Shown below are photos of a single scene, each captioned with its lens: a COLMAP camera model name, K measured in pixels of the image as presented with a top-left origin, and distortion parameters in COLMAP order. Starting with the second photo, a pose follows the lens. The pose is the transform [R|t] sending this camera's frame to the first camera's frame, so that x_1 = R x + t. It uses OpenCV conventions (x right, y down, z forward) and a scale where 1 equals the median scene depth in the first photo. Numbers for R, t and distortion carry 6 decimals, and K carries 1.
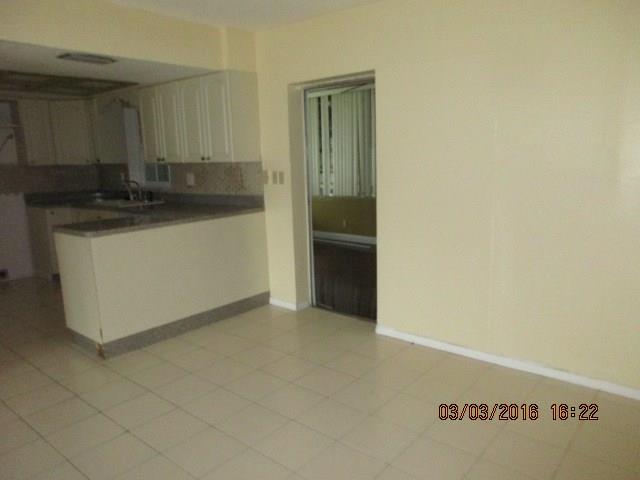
lens RADIAL K [[492.1, 0, 320.0], [0, 492.1, 240.0], [0, 0, 1]] dist [0.029377, -0.007603]
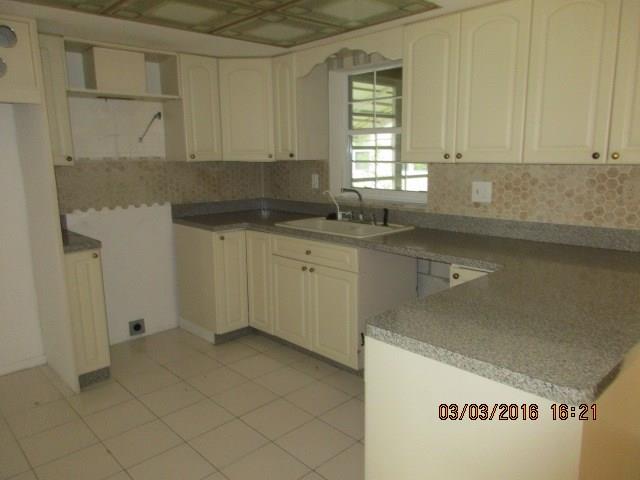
lens RADIAL K [[492.1, 0, 320.0], [0, 492.1, 240.0], [0, 0, 1]] dist [0.029377, -0.007603]
pose [[0.995851, 0.037761, -0.082798, -0.440433], [-0.037566, 0.999286, 0.003915, -0.070968], [0.082887, -0.000789, 0.996559, 0.472525]]
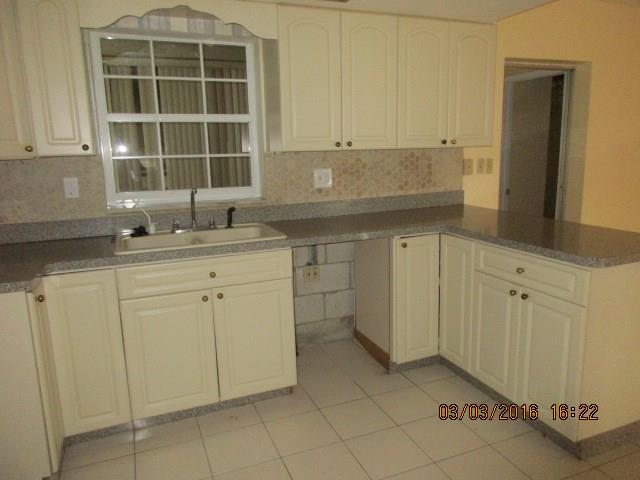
lens RADIAL K [[492.1, 0, 320.0], [0, 492.1, 240.0], [0, 0, 1]] dist [0.029377, -0.007603]
pose [[0.448156, -0.154488, 0.880505, -0.904698], [0.160858, 0.982814, 0.090566, -0.115006], [-0.879364, 0.101049, 0.465305, 0.805476]]
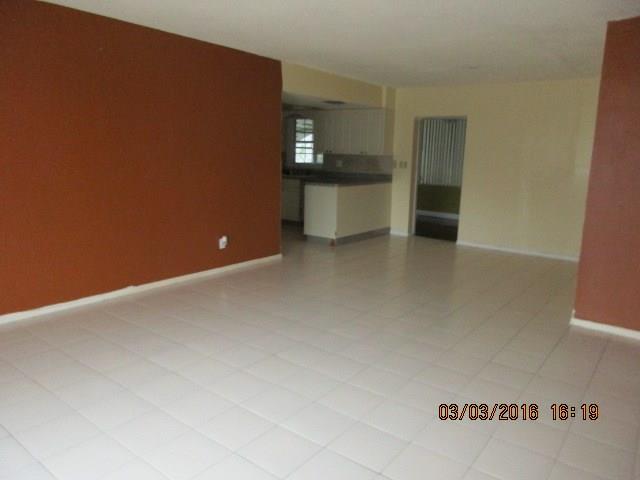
lens RADIAL K [[492.1, 0, 320.0], [0, 492.1, 240.0], [0, 0, 1]] dist [0.029377, -0.007603]
pose [[0.997046, 0.049987, 0.058318, -0.462563], [-0.050186, 0.998738, 0.001943, 0.160770], [-0.058148, -0.004864, 0.998296, -0.804054]]
